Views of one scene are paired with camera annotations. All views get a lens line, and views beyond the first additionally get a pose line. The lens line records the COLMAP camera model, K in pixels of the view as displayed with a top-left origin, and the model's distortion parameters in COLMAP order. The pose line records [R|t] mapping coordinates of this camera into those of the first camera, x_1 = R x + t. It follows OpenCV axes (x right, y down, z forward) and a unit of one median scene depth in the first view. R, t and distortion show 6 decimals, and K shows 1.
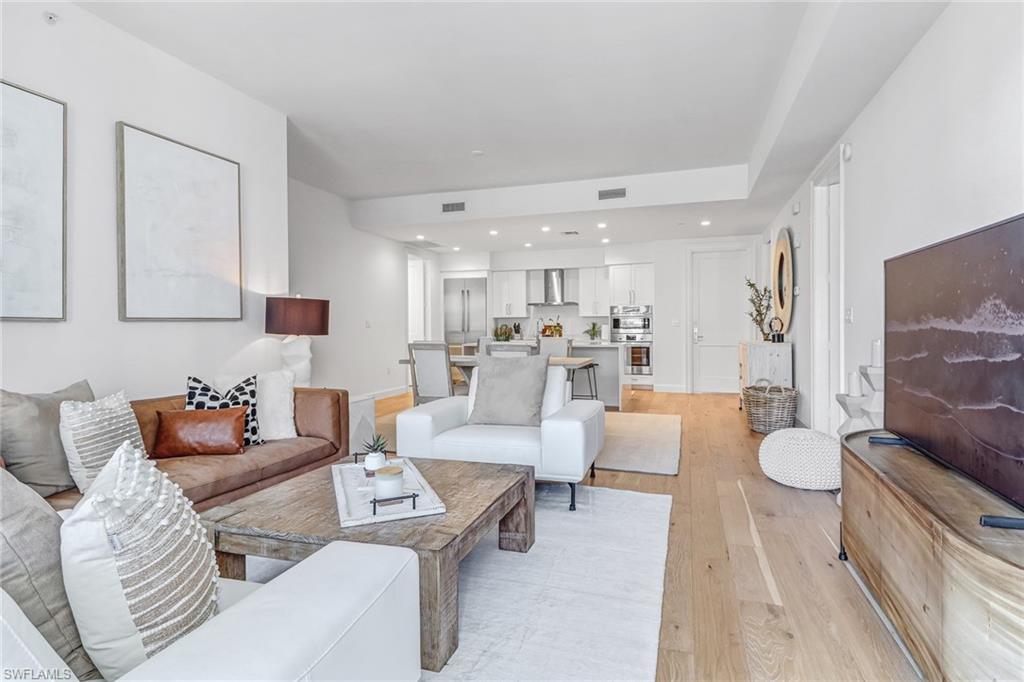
lens RADIAL K [[528.2, 0, 515.3], [0, 528.2, 331.9], [0, 0, 1]] dist [0.001207, -0.012928]
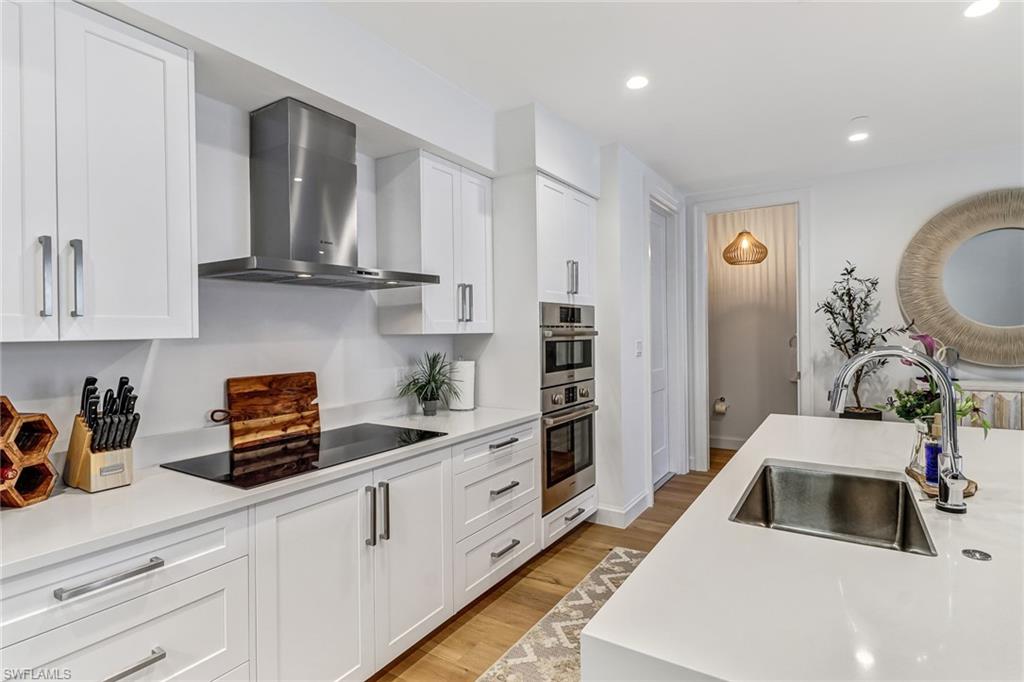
lens RADIAL K [[528.2, 0, 515.3], [0, 528.2, 331.9], [0, 0, 1]] dist [0.001207, -0.012928]
pose [[0.227248, 0.000680, 0.973837, -0.125901], [0.018321, 0.999820, -0.004973, -0.029450], [-0.973664, 0.018972, 0.227195, 0.941484]]
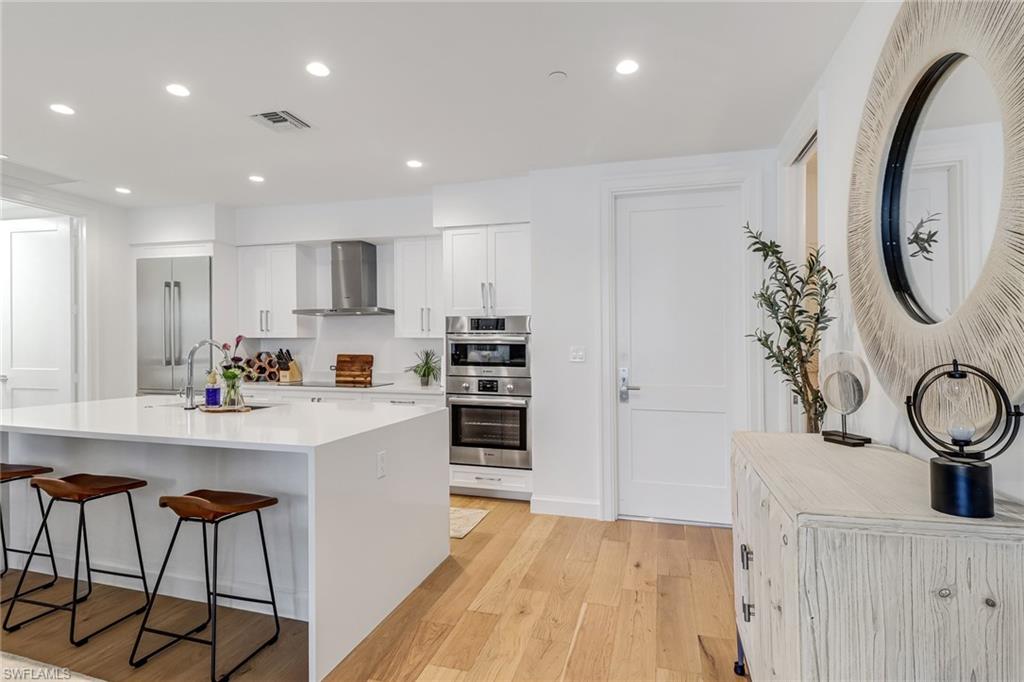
lens RADIAL K [[528.2, 0, 515.3], [0, 528.2, 331.9], [0, 0, 1]] dist [0.001207, -0.012928]
pose [[0.998706, 0.008820, 0.050081, 0.217272], [-0.007234, 0.999469, -0.031760, -0.021038], [-0.050334, 0.031357, 0.998240, 0.535296]]
